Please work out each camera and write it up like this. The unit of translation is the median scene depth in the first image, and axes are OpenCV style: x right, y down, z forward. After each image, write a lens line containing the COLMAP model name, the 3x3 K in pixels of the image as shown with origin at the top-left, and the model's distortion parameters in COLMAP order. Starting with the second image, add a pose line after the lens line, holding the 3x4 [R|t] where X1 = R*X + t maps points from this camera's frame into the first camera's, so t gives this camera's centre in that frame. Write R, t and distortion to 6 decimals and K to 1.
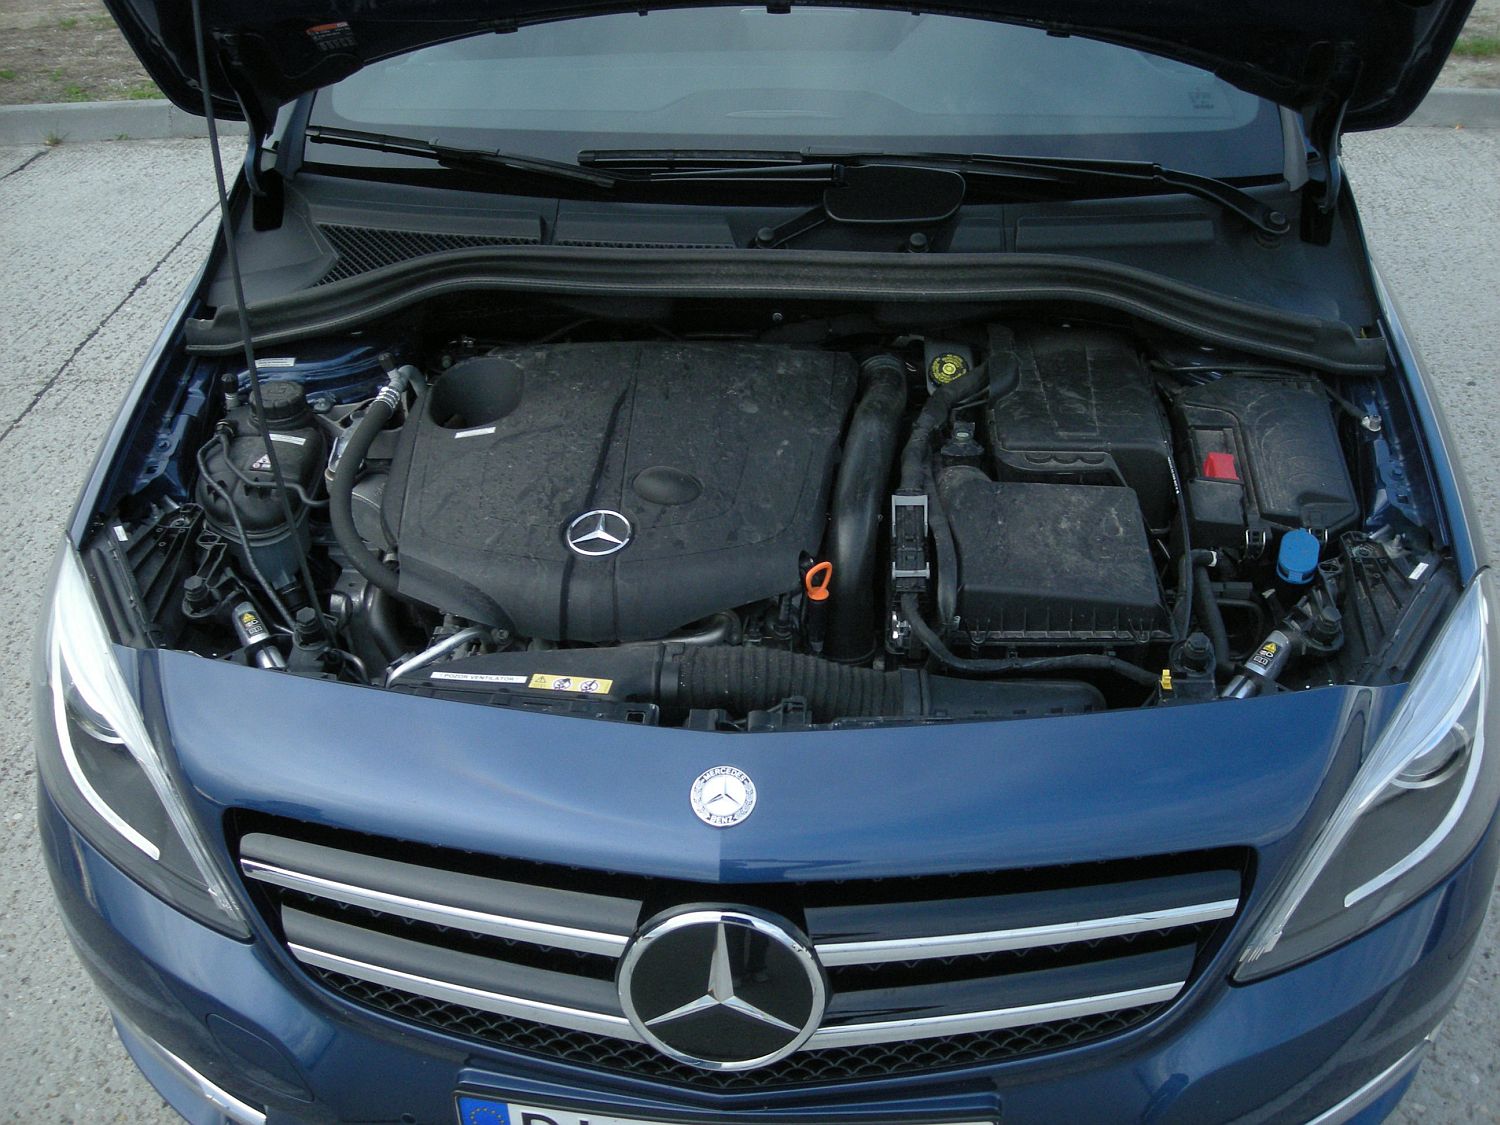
lens RADIAL K [[1568.3, 0, 750.0], [0, 1568.3, 562.5], [0, 0, 1]] dist [-0.183516, 0.103760]
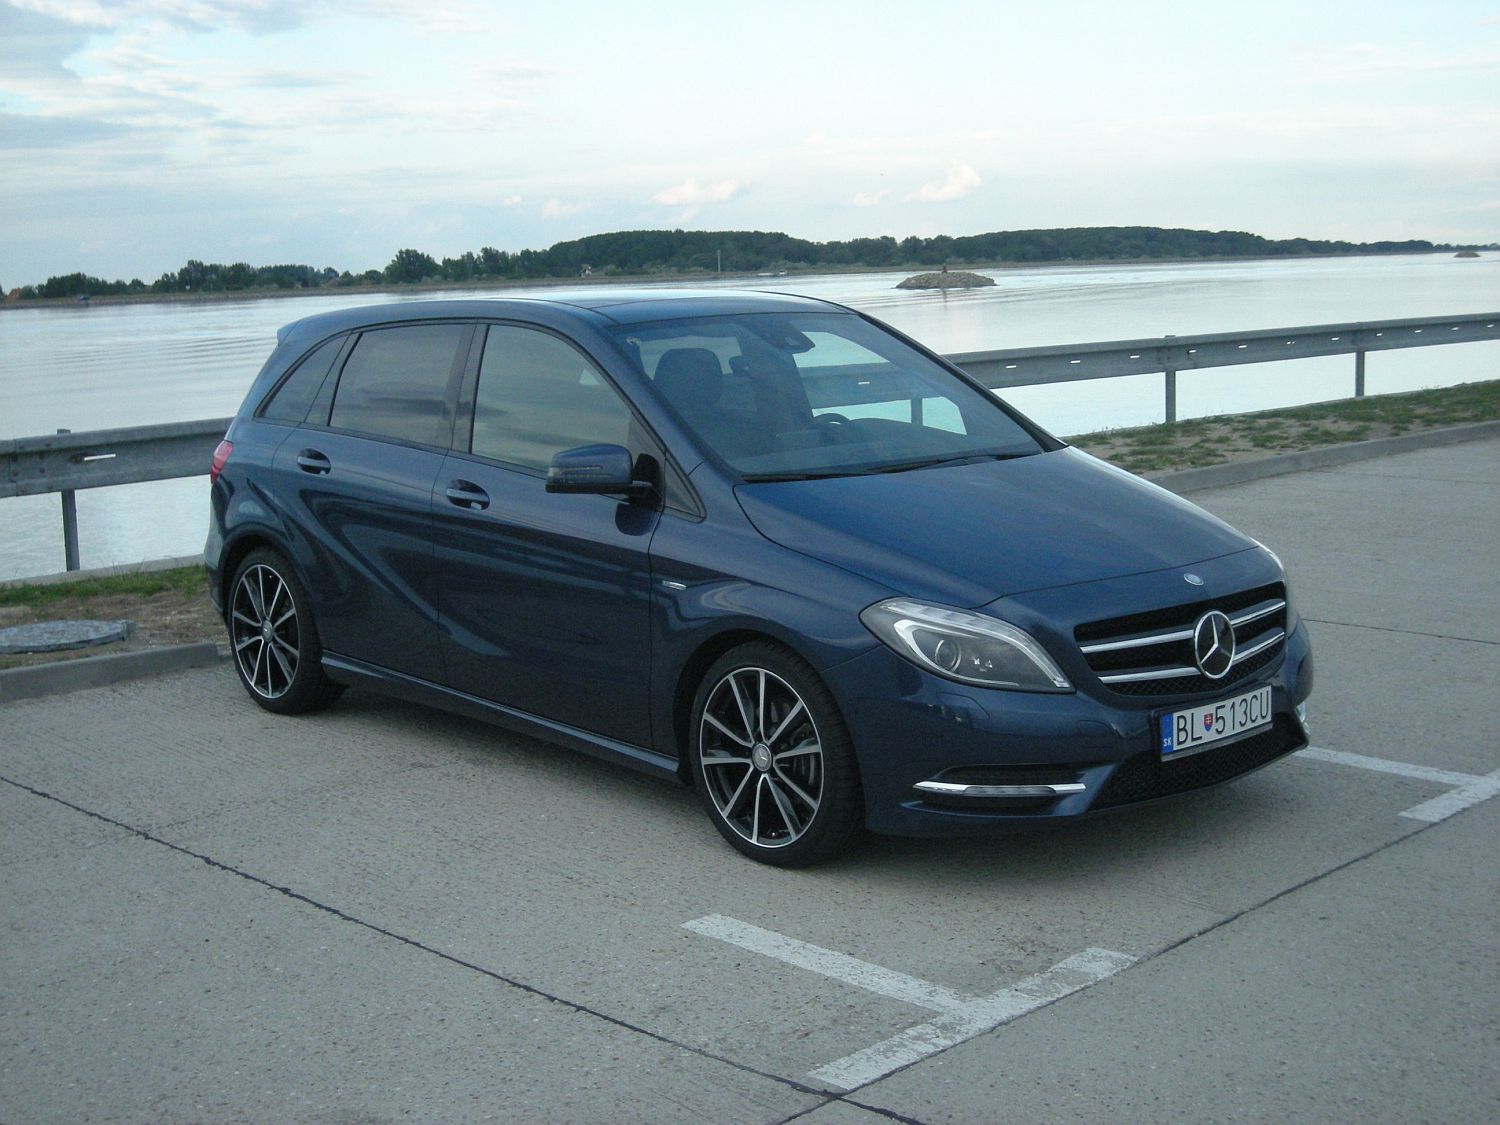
lens RADIAL K [[2112.2, 0, 750.0], [0, 2112.2, 562.5], [0, 0, 1]] dist [-0.123407, 0.076477]
pose [[0.688655, -0.105833, 0.717324, -3.245948], [0.397245, 0.882681, -0.251140, 0.733397], [-0.606589, 0.457902, 0.649904, -1.080165]]
